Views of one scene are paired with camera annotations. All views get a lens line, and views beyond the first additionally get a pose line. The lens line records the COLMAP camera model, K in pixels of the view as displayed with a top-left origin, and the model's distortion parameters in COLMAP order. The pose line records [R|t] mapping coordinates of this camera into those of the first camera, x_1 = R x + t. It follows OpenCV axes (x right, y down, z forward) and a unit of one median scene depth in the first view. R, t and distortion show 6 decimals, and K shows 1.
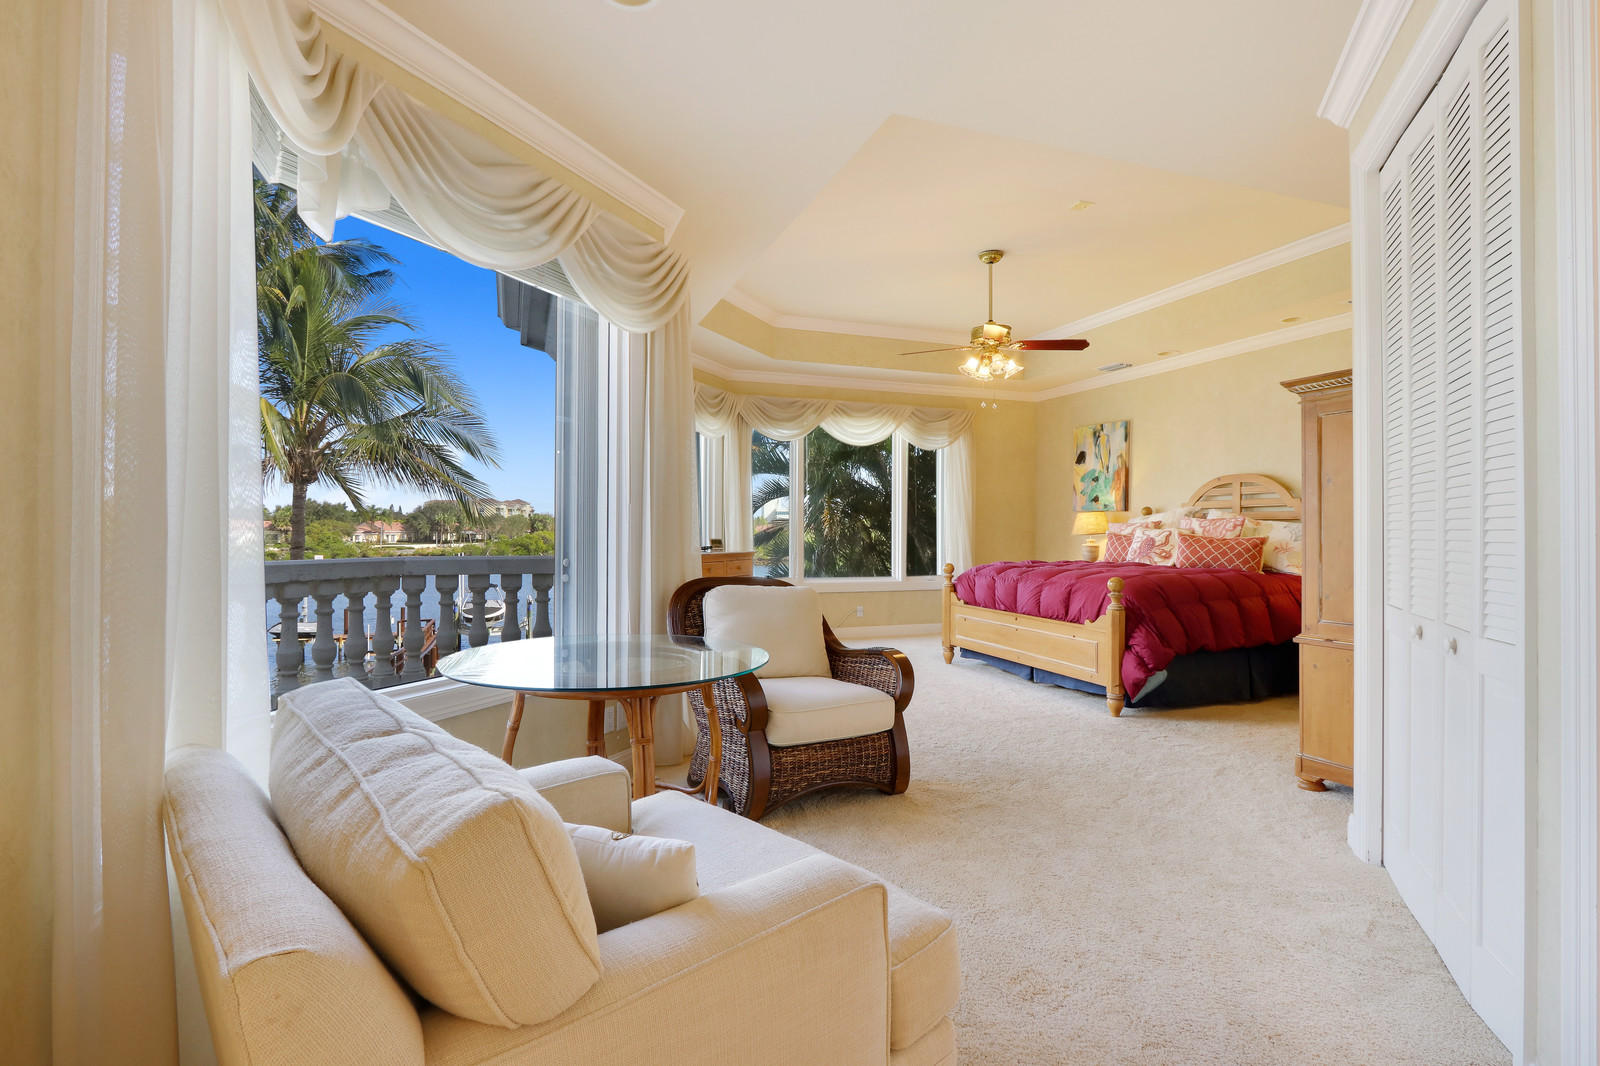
lens RADIAL K [[774.5, 0, 775.6], [0, 774.5, 525.9], [0, 0, 1]] dist [-0.007736, 0.000595]
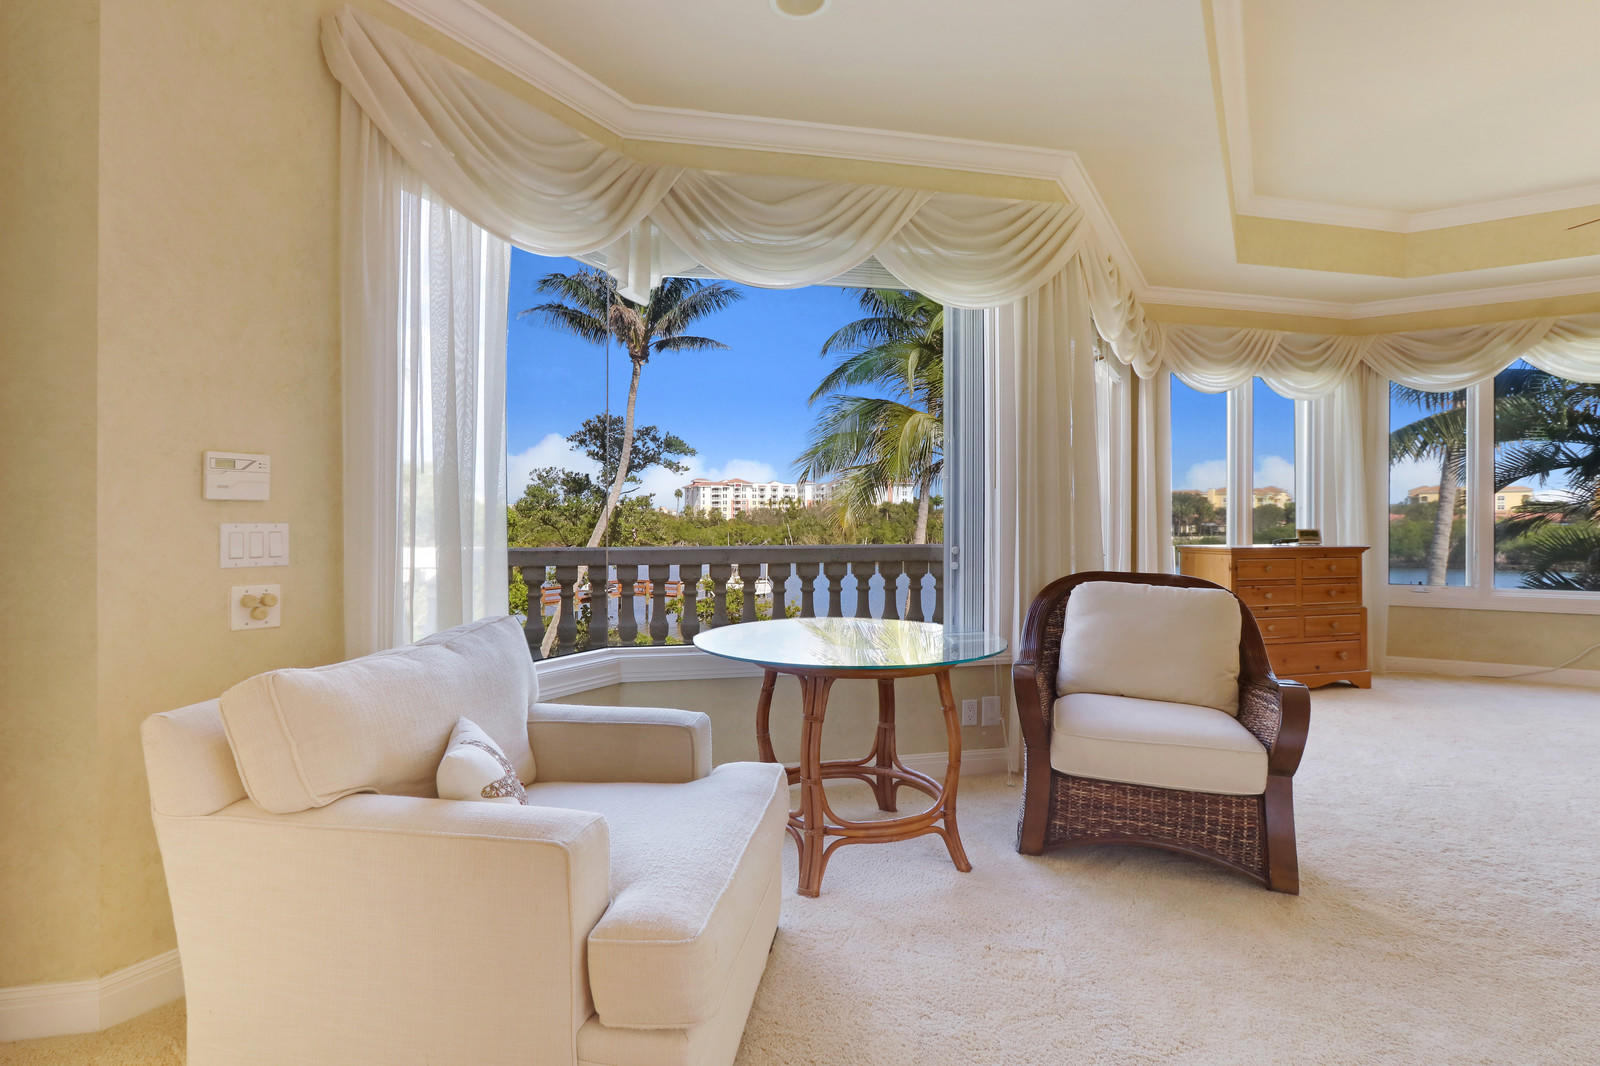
lens RADIAL K [[774.5, 0, 775.6], [0, 774.5, 525.9], [0, 0, 1]] dist [-0.007736, 0.000595]
pose [[0.626629, -0.000487, -0.779317, 0.378349], [0.008315, 0.999947, 0.006061, 0.008094], [0.779273, -0.010278, 0.626600, 0.196124]]
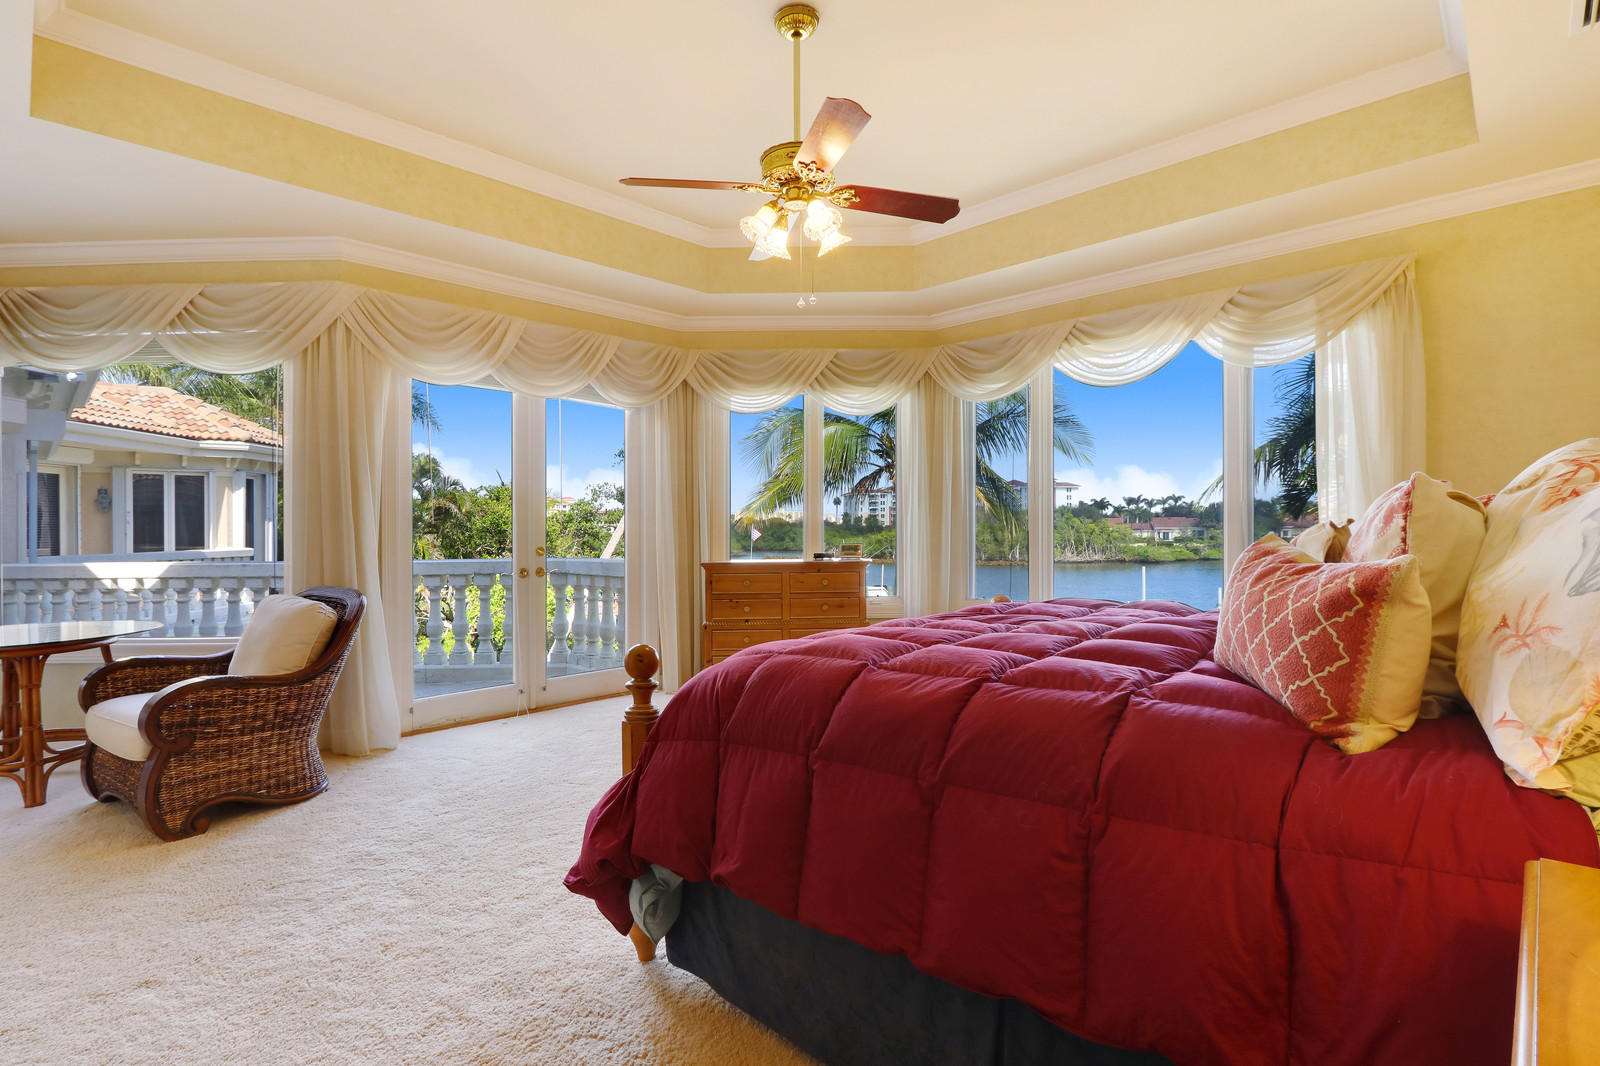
lens RADIAL K [[774.5, 0, 775.6], [0, 774.5, 525.9], [0, 0, 1]] dist [-0.007736, 0.000595]
pose [[0.436723, -0.013165, -0.899500, 1.158303], [0.018105, 0.999819, -0.005843, 0.003386], [0.899414, -0.013733, 0.436882, 1.145077]]
